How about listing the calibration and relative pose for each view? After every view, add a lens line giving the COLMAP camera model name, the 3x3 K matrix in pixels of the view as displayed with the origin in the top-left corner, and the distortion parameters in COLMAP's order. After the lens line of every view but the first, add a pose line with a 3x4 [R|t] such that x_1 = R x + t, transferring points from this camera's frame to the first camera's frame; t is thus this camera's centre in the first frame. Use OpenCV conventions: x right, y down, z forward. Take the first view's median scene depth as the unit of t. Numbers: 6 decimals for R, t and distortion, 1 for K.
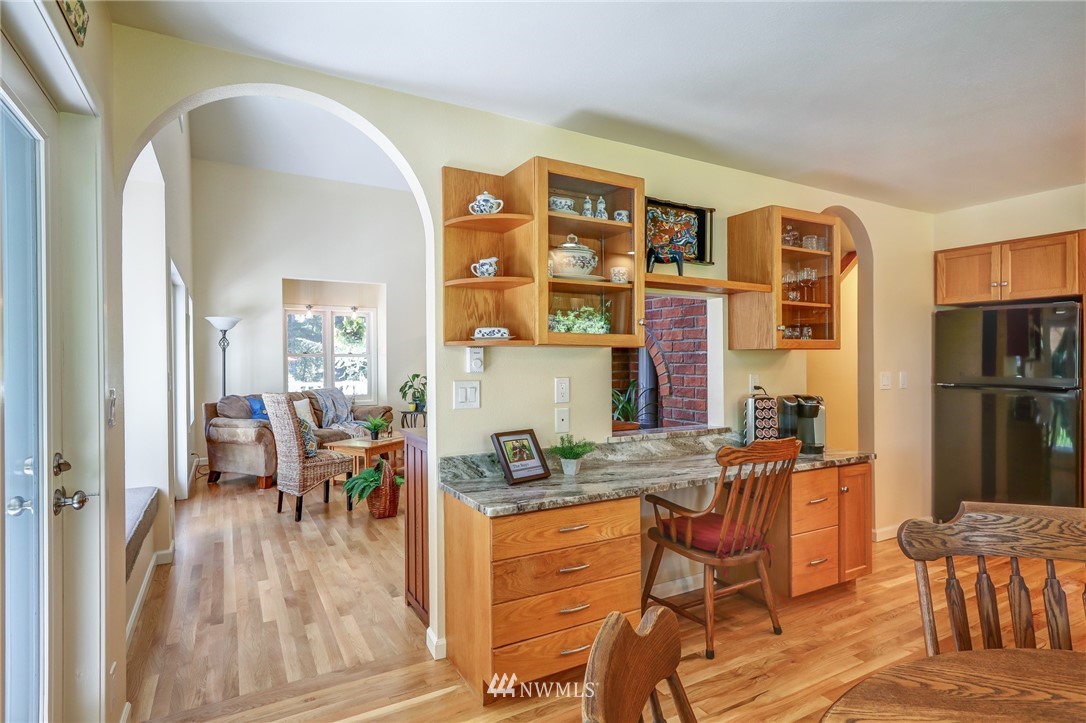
lens RADIAL K [[568.1, 0, 539.6], [0, 568.1, 363.2], [0, 0, 1]] dist [0.013679, 0.000323]
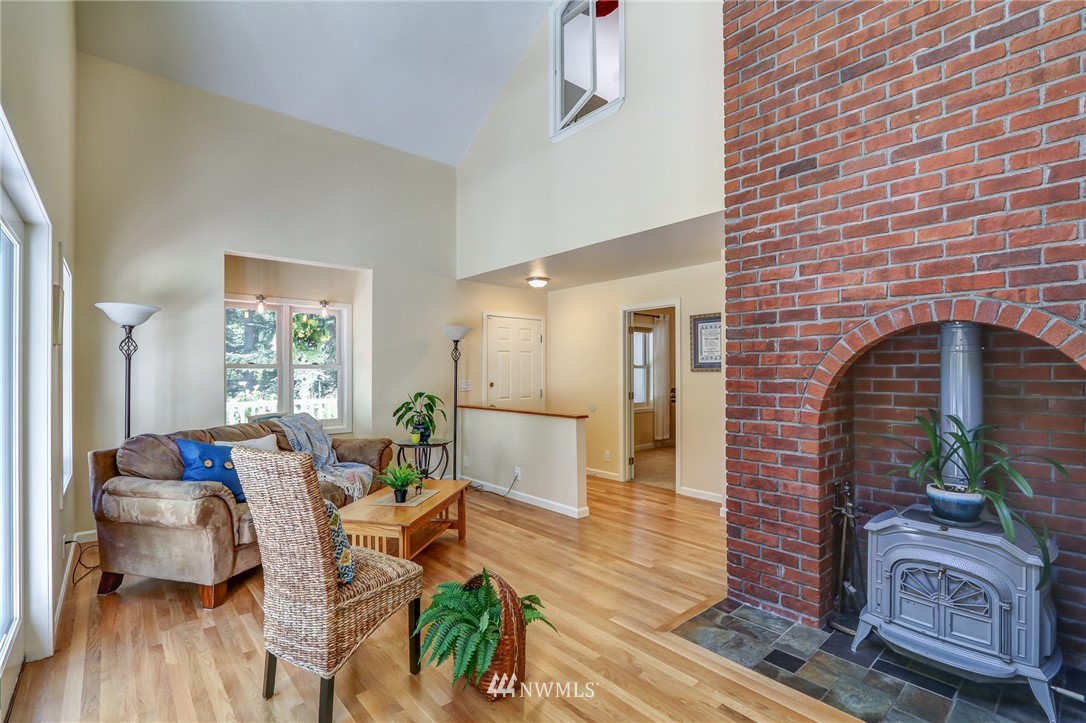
lens RADIAL K [[500.9, 0, 536.5], [0, 500.9, 365.1], [0, 0, 1]] dist [-0.013327, 0.000768]
pose [[0.980166, 0.003688, 0.198146, -0.252844], [-0.000255, 0.999849, -0.017352, -0.006273], [-0.198180, 0.016958, 0.980019, 0.429987]]
